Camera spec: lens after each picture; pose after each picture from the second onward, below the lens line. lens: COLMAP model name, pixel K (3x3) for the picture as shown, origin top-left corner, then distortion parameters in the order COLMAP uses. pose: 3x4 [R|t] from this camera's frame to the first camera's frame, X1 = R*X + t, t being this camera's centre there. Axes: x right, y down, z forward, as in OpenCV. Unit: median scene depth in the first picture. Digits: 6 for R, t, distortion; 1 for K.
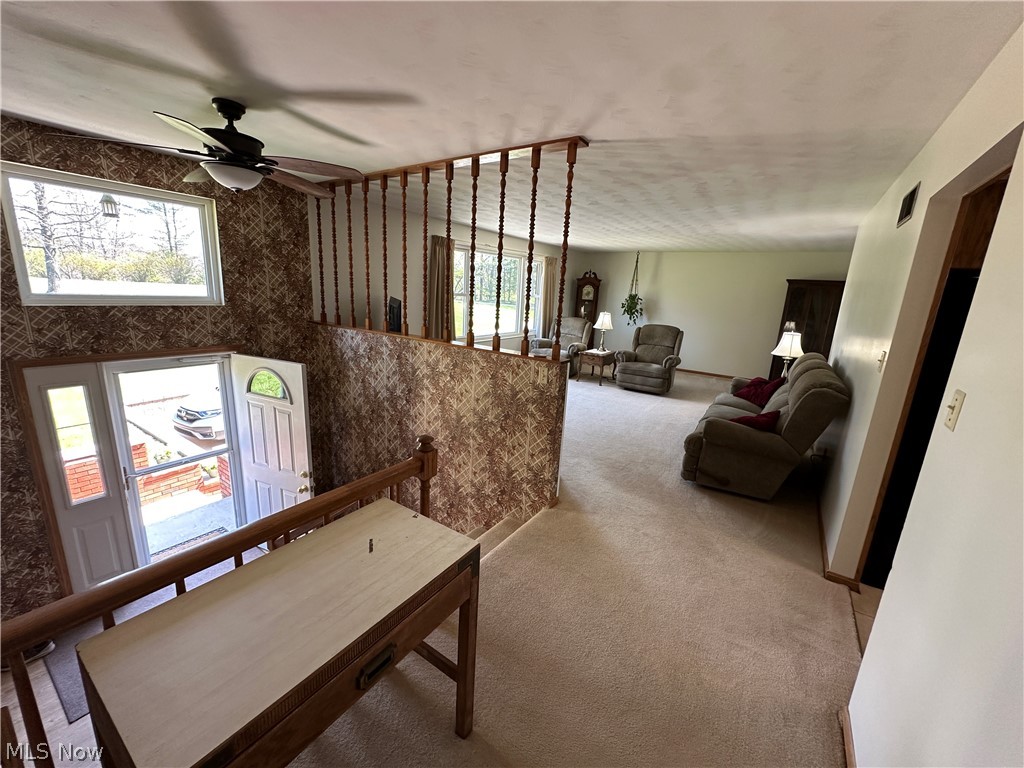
lens RADIAL K [[407.8, 0, 512.7], [0, 407.8, 383.2], [0, 0, 1]] dist [-0.003426, -0.000528]
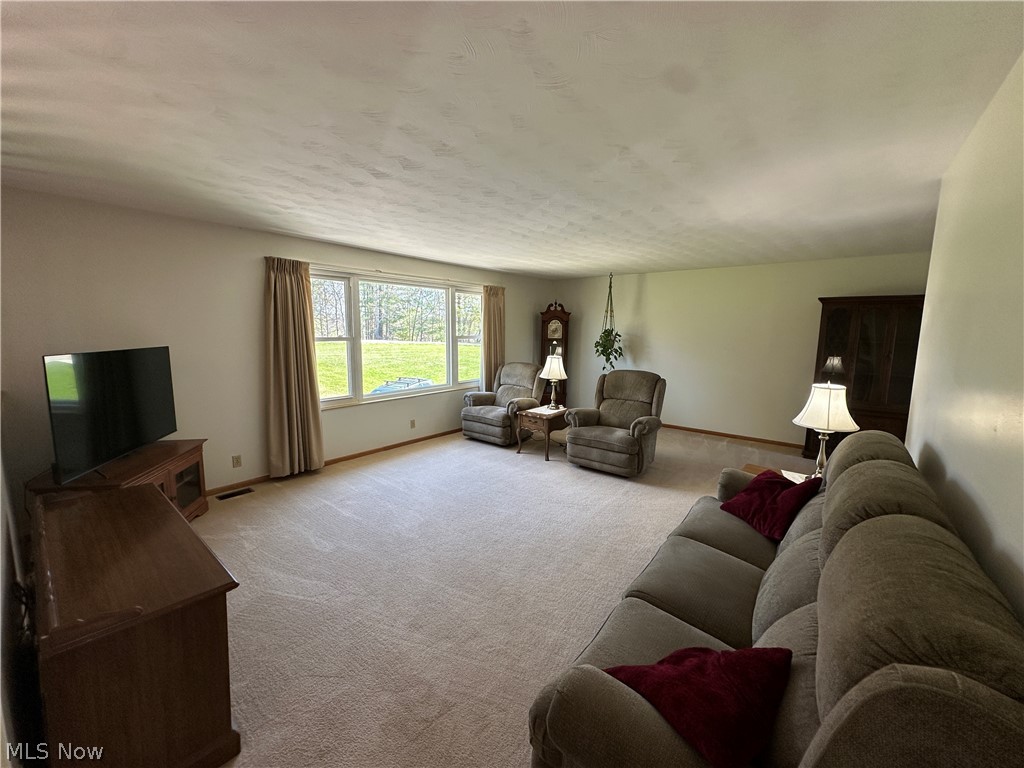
lens RADIAL K [[407.8, 0, 510.2], [0, 407.8, 384.5], [0, 0, 1]] dist [-0.003426, -0.000528]
pose [[0.995465, -0.029130, -0.090563, 0.212666], [0.020477, 0.995262, -0.095047, -0.056509], [0.092903, 0.092762, 0.991345, 0.286192]]
